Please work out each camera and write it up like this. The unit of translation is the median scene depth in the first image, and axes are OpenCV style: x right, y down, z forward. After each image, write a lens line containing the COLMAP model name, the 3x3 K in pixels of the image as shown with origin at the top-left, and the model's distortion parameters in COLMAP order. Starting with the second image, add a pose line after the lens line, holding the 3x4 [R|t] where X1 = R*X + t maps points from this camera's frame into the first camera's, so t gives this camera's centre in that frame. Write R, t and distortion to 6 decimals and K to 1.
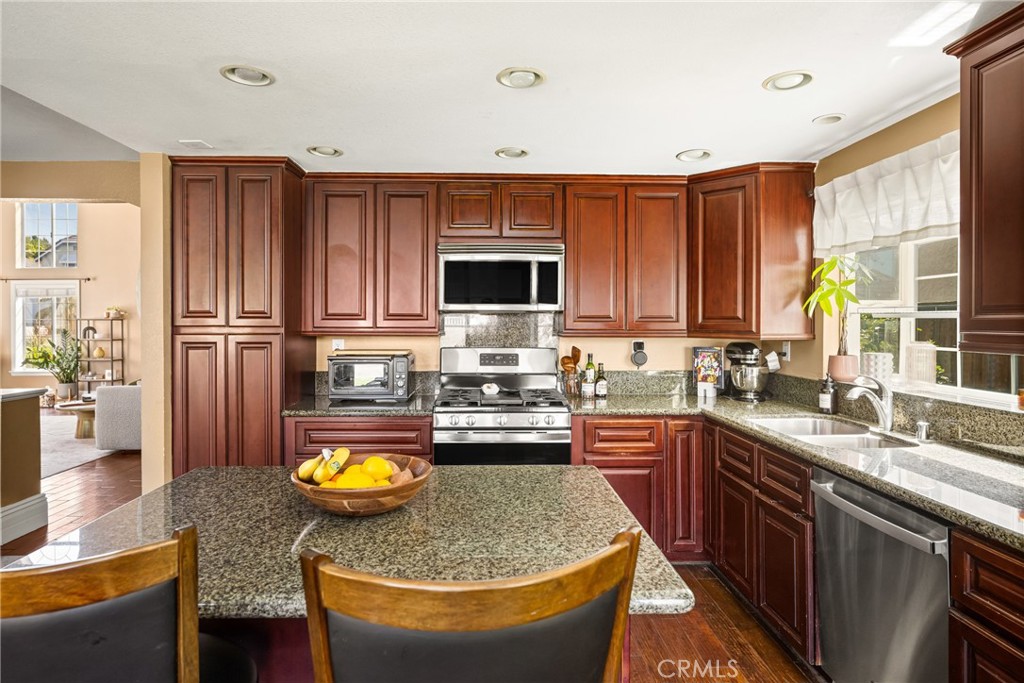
lens RADIAL K [[583.9, 0, 527.6], [0, 583.9, 320.5], [0, 0, 1]] dist [-0.002355, 0.001730]
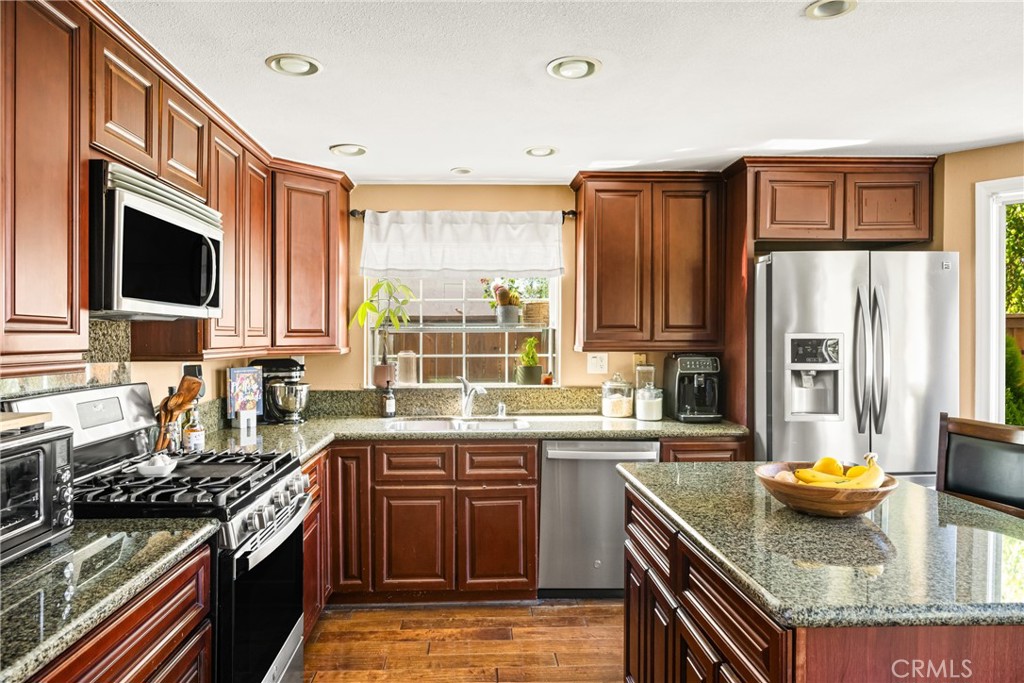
lens RADIAL K [[644.0, 0, 502.8], [0, 644.0, 333.4], [0, 0, 1]] dist [0.000792, 0.000796]
pose [[0.008827, 0.003100, 0.999956, -0.663984], [0.001950, 0.999993, -0.003117, 0.002643], [-0.999959, 0.001978, 0.008821, 0.710641]]
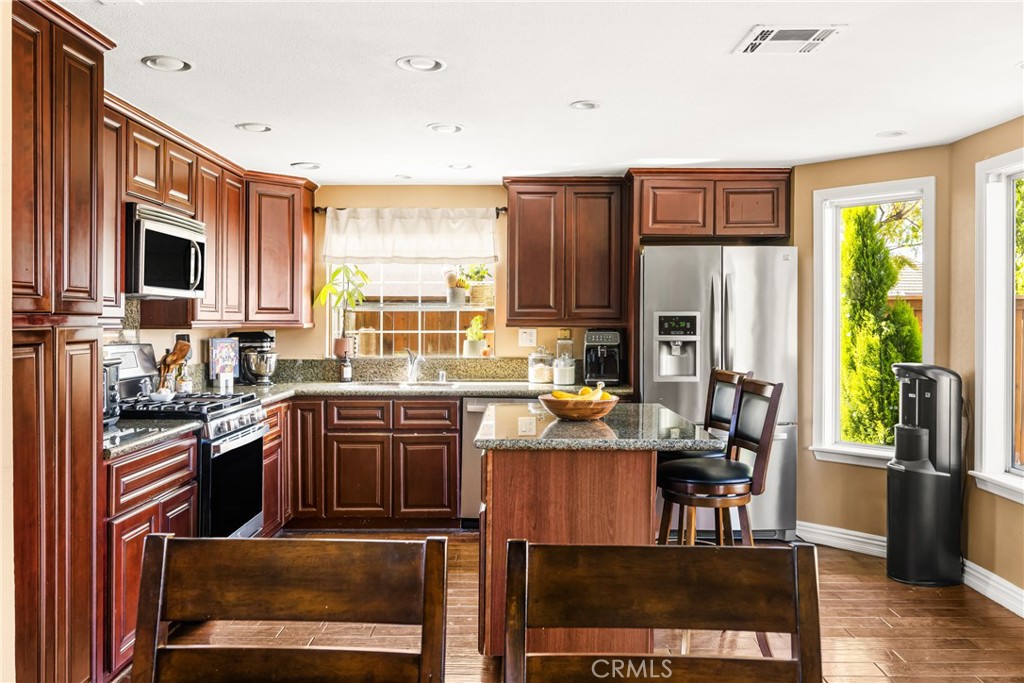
lens RADIAL K [[782.4, 0, 547.4], [0, 782.4, 314.2], [0, 0, 1]] dist [-0.008311, 0.005344]
pose [[0.009864, 0.007020, 0.999927, -1.161052], [-0.001282, 0.999975, -0.007008, 0.015544], [-0.999951, -0.001213, 0.009873, 0.484768]]
